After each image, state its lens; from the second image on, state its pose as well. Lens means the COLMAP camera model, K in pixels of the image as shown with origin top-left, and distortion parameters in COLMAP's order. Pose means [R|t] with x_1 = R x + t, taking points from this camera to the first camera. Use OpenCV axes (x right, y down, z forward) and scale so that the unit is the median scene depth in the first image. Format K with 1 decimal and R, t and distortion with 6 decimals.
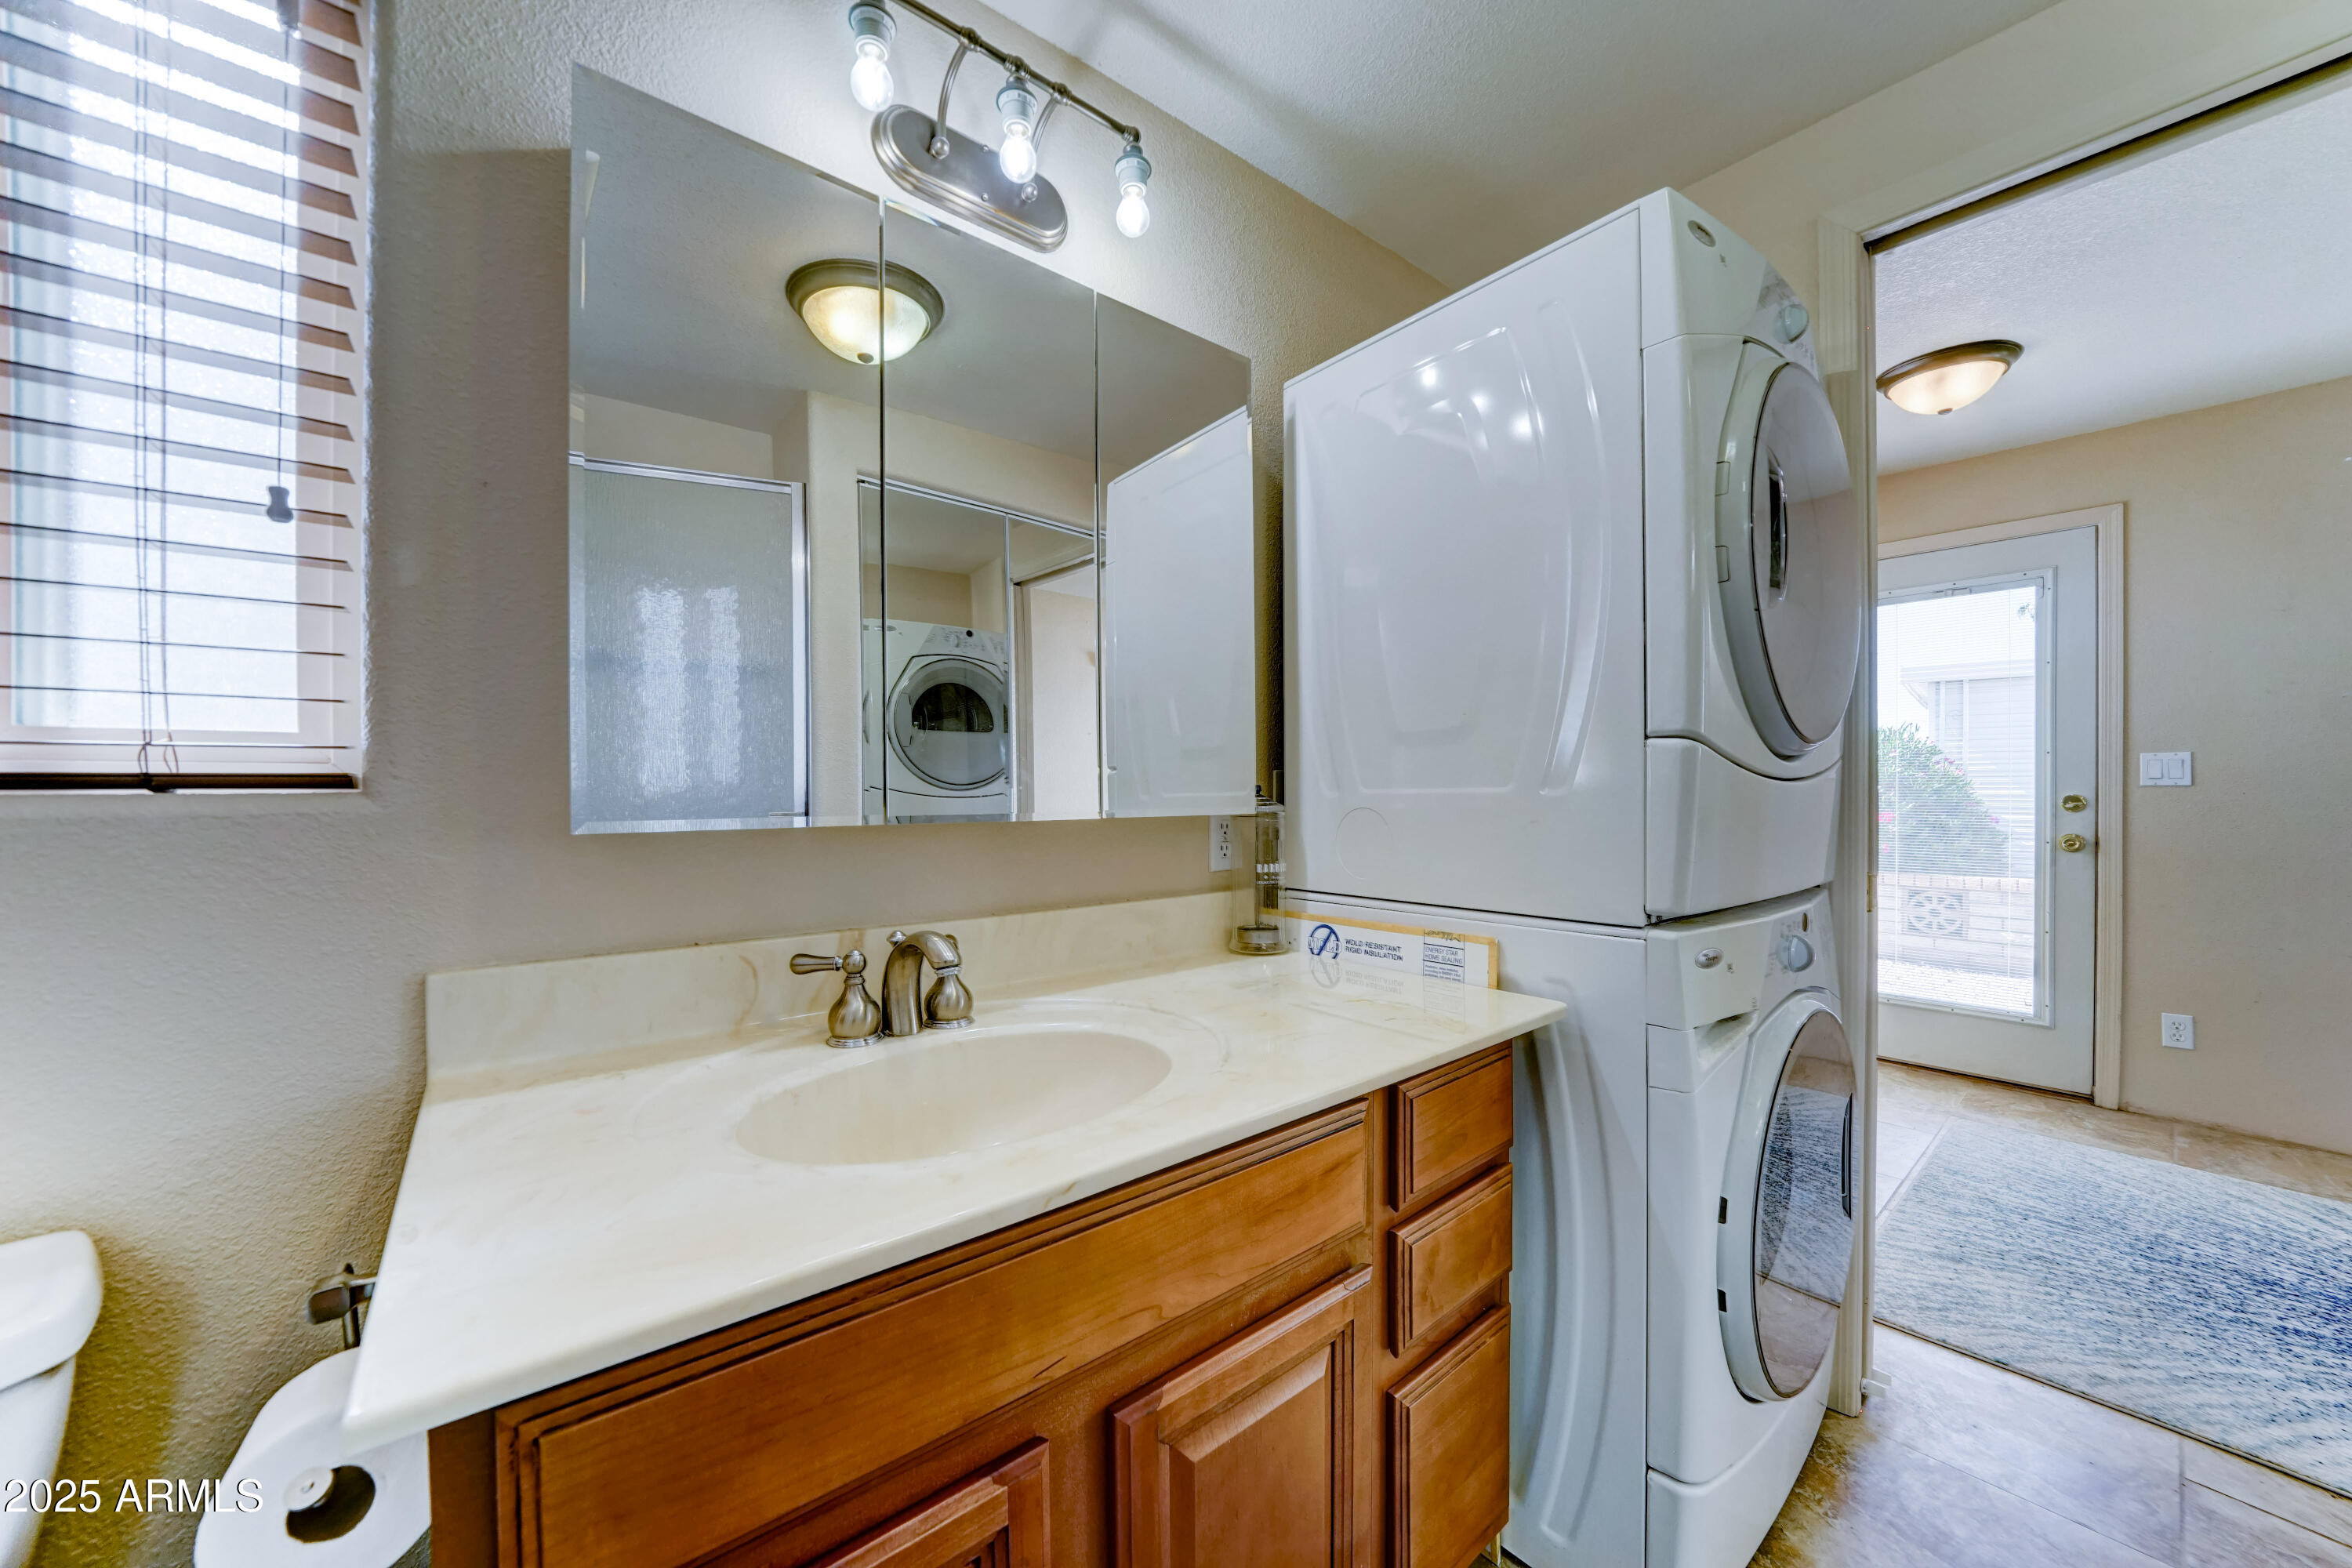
lens RADIAL K [[877.4, 0, 1176.0], [0, 877.4, 784.0], [0, 0, 1]] dist [0.001505, 0.000024]
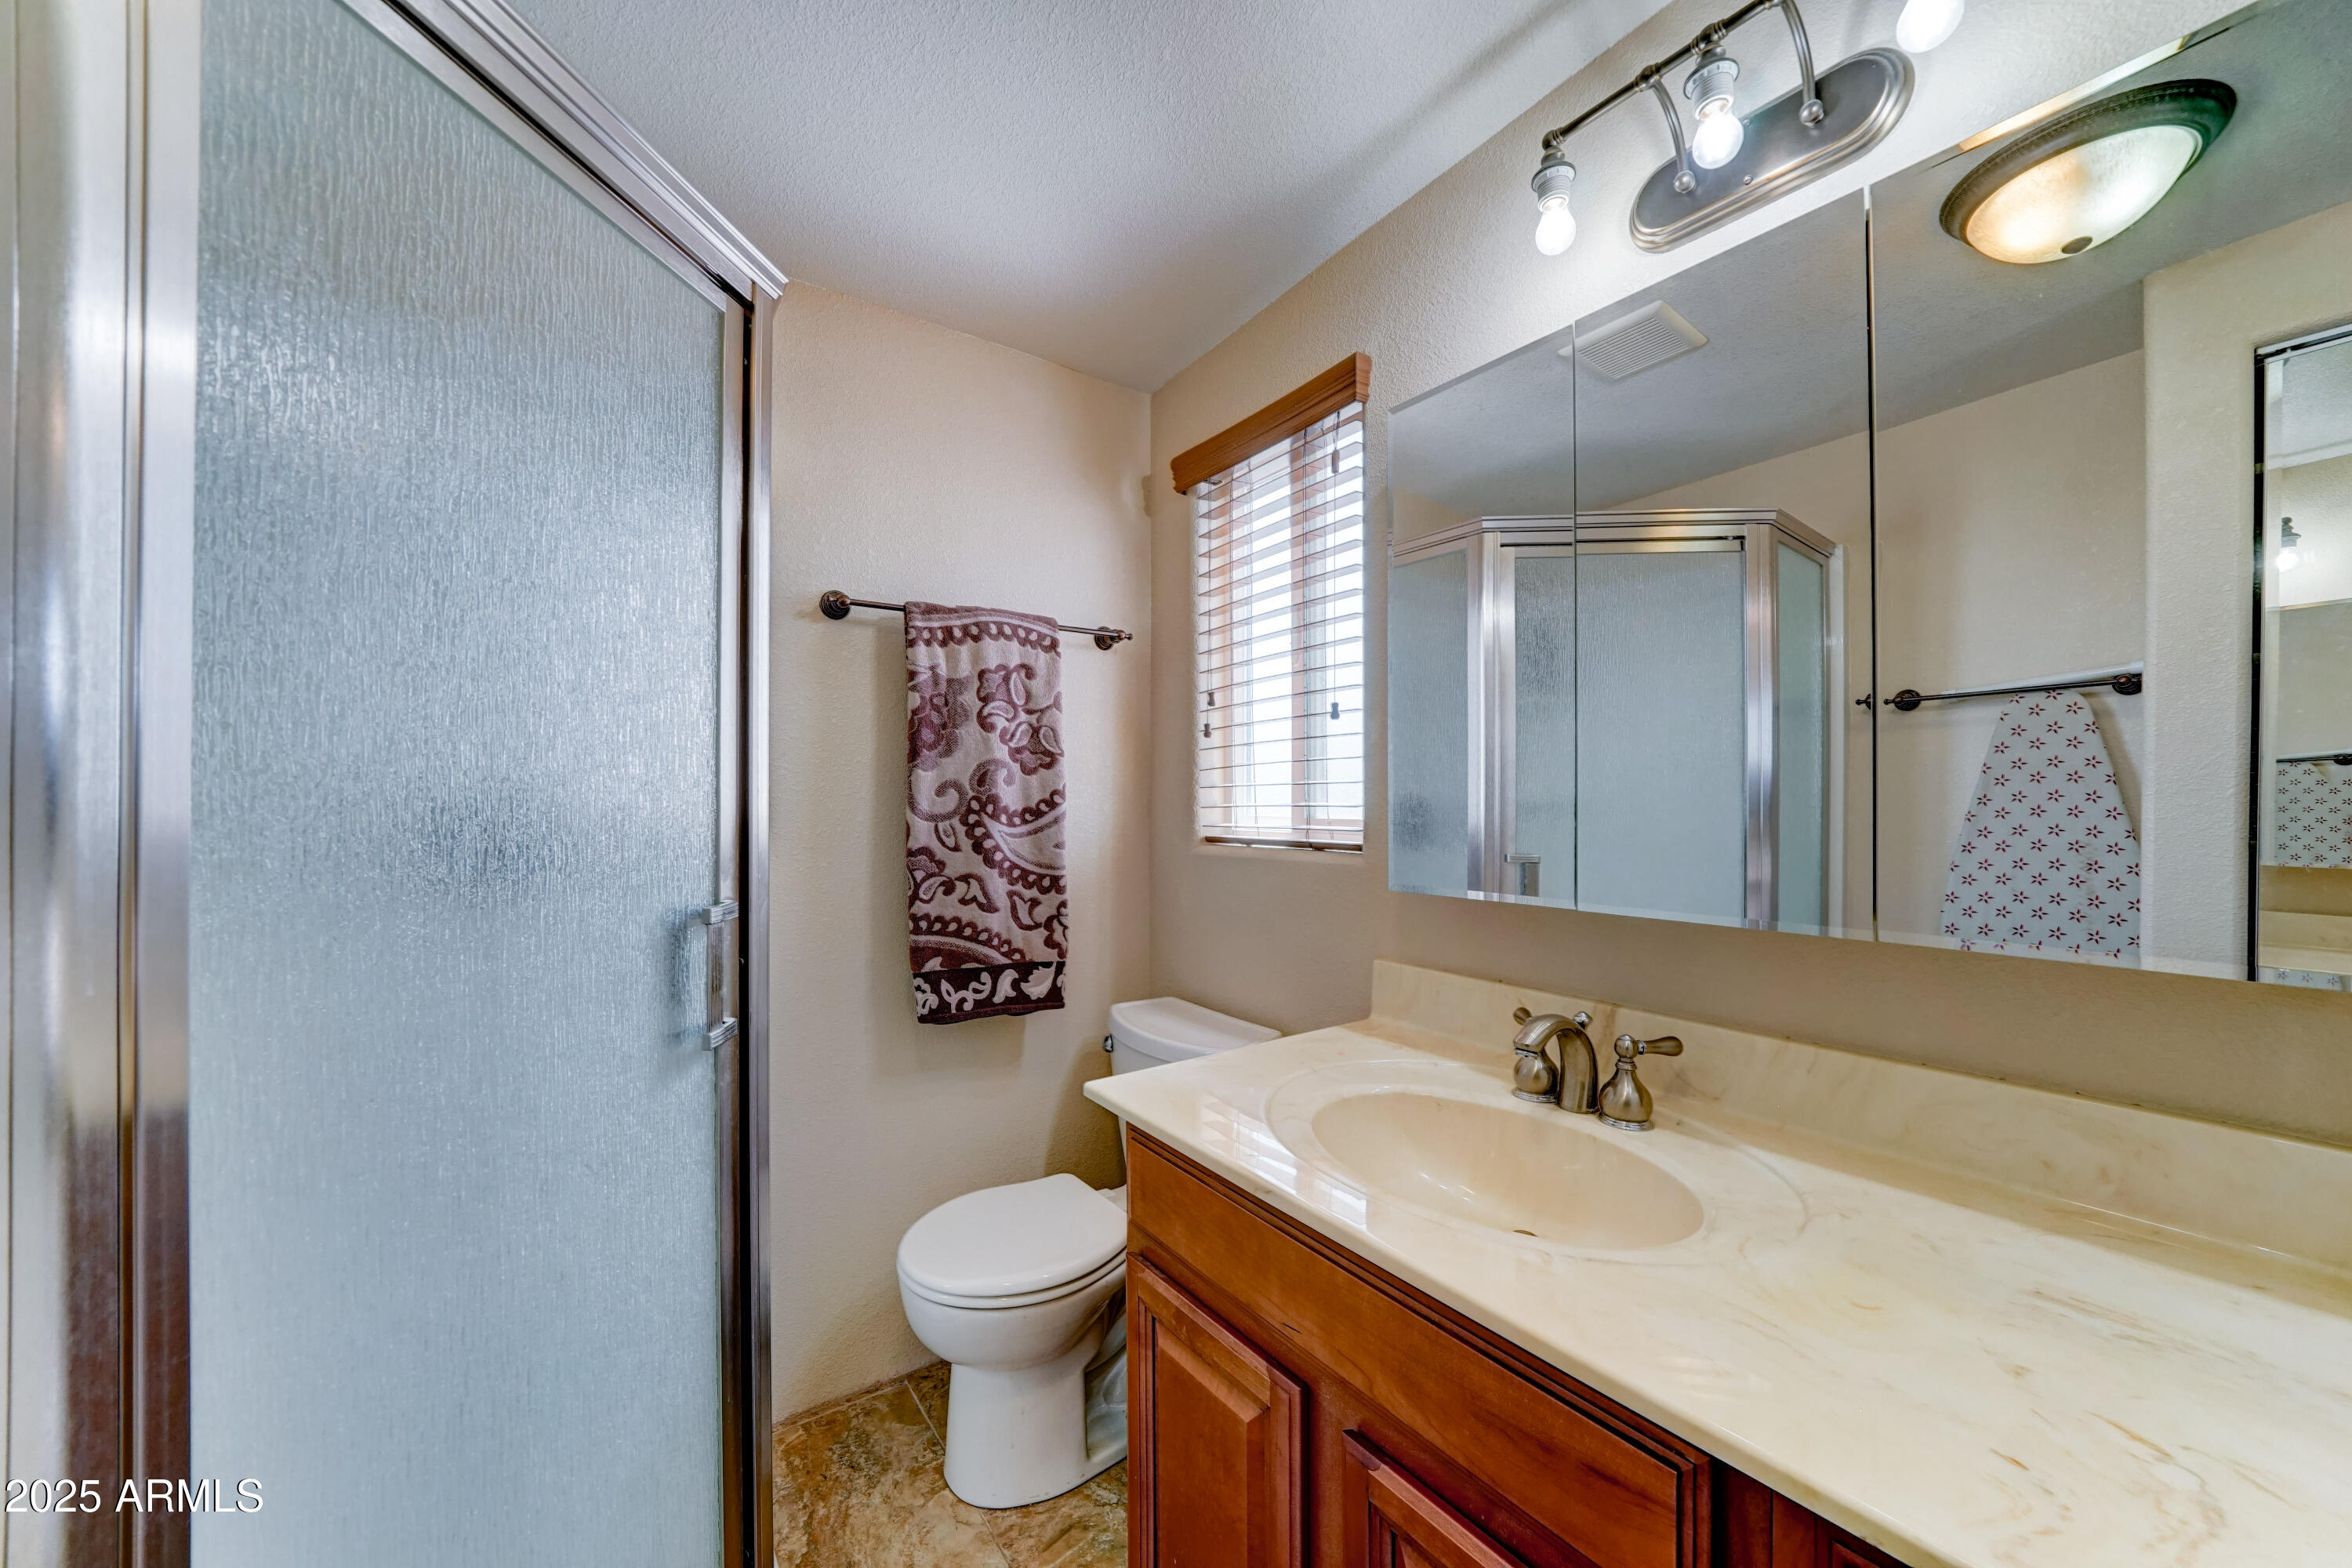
lens RADIAL K [[881.3, 0, 1180.3], [0, 881.3, 793.3], [0, 0, 1]] dist [-0.003357, -0.000104]
pose [[-0.094049, -0.018169, -0.995402, 0.784402], [-0.009828, 0.999802, -0.017320, -0.067694], [0.995519, 0.008154, -0.094209, 0.637912]]
